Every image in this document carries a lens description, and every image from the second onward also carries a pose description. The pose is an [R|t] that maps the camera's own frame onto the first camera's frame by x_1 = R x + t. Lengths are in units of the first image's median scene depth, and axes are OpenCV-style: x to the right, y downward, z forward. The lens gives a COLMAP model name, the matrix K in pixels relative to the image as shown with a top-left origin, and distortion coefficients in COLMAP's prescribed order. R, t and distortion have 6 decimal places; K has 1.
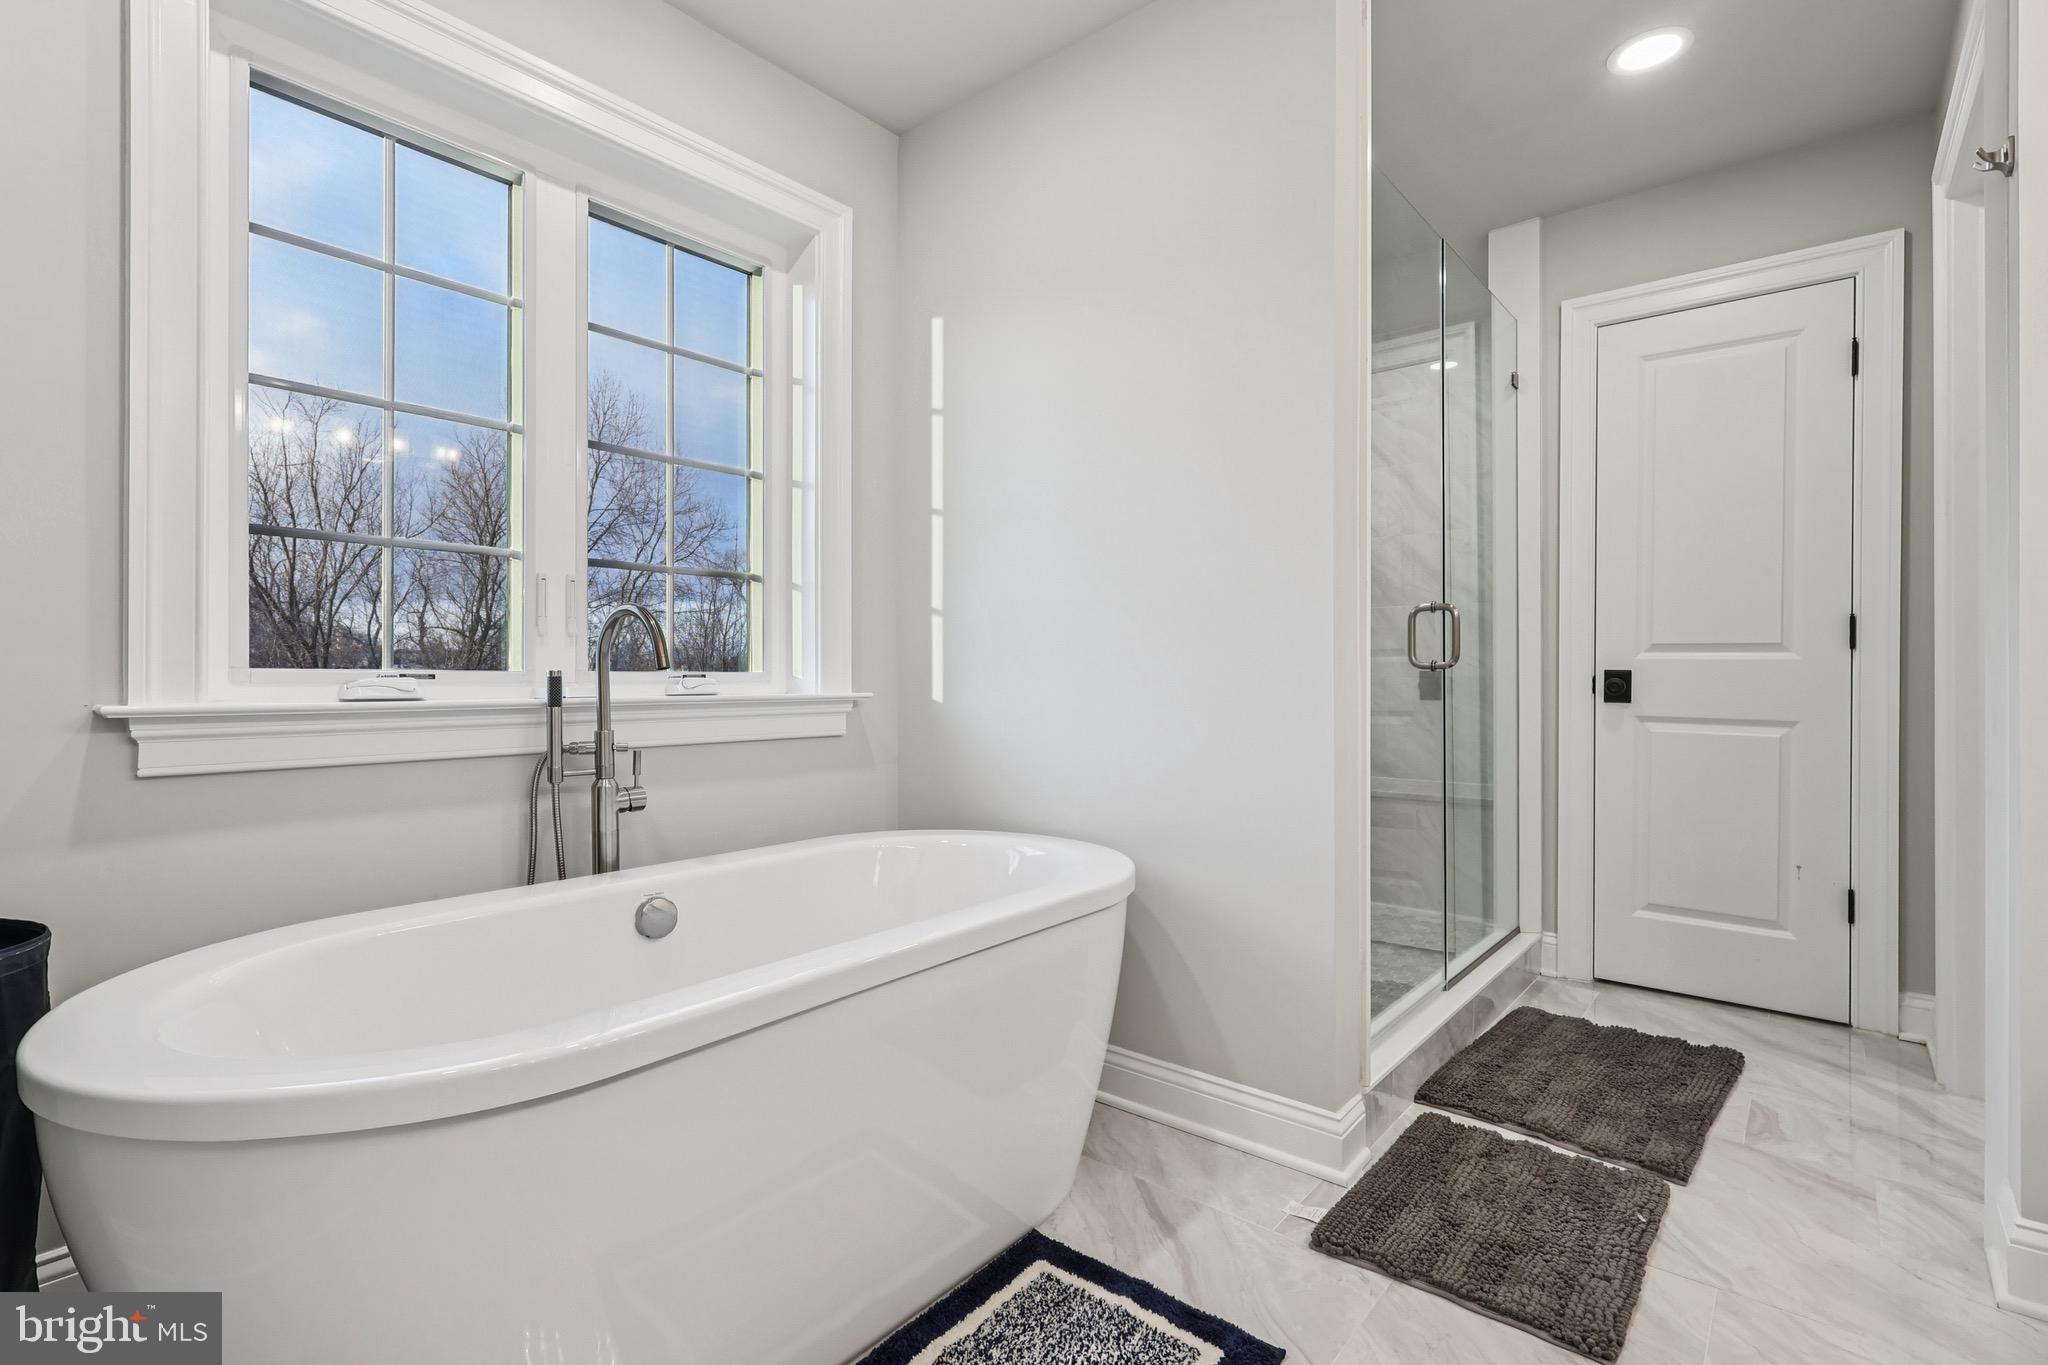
lens RADIAL K [[956.5, 0, 1024.0], [0, 956.5, 682.5], [0, 0, 1]] dist [-0.003464, 0.000038]
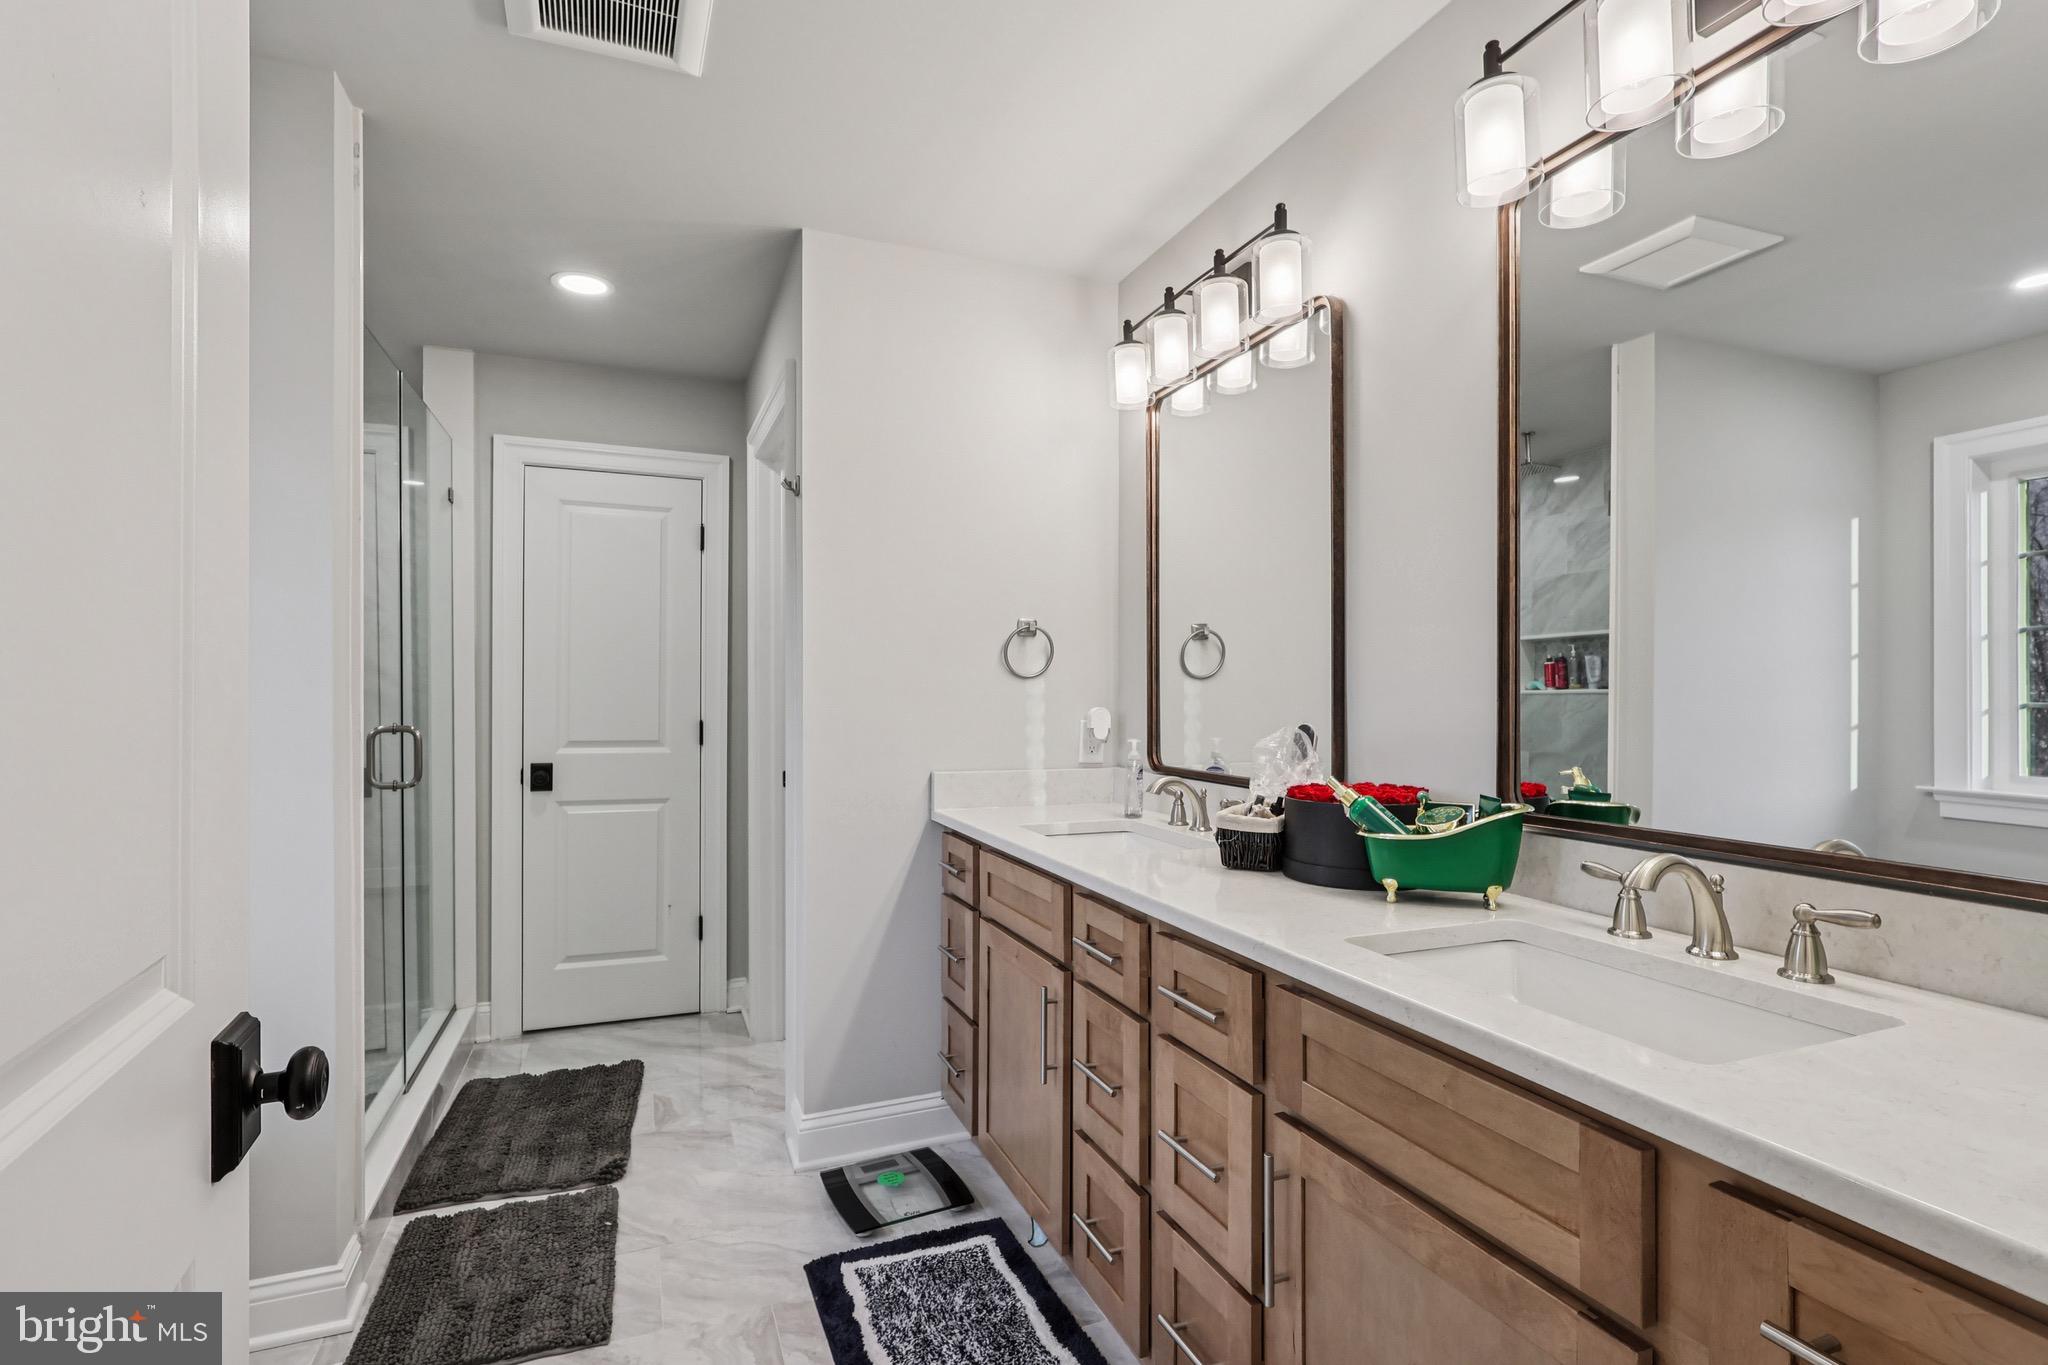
lens RADIAL K [[960.9, 0, 1028.8], [0, 960.9, 695.6], [0, 0, 1]] dist [0.001103, 0.000308]
pose [[0.463779, 0.000817, 0.885951, -0.189574], [0.000285, 0.999999, -0.001071, -0.121448], [-0.885951, 0.000749, 0.463778, -0.101391]]
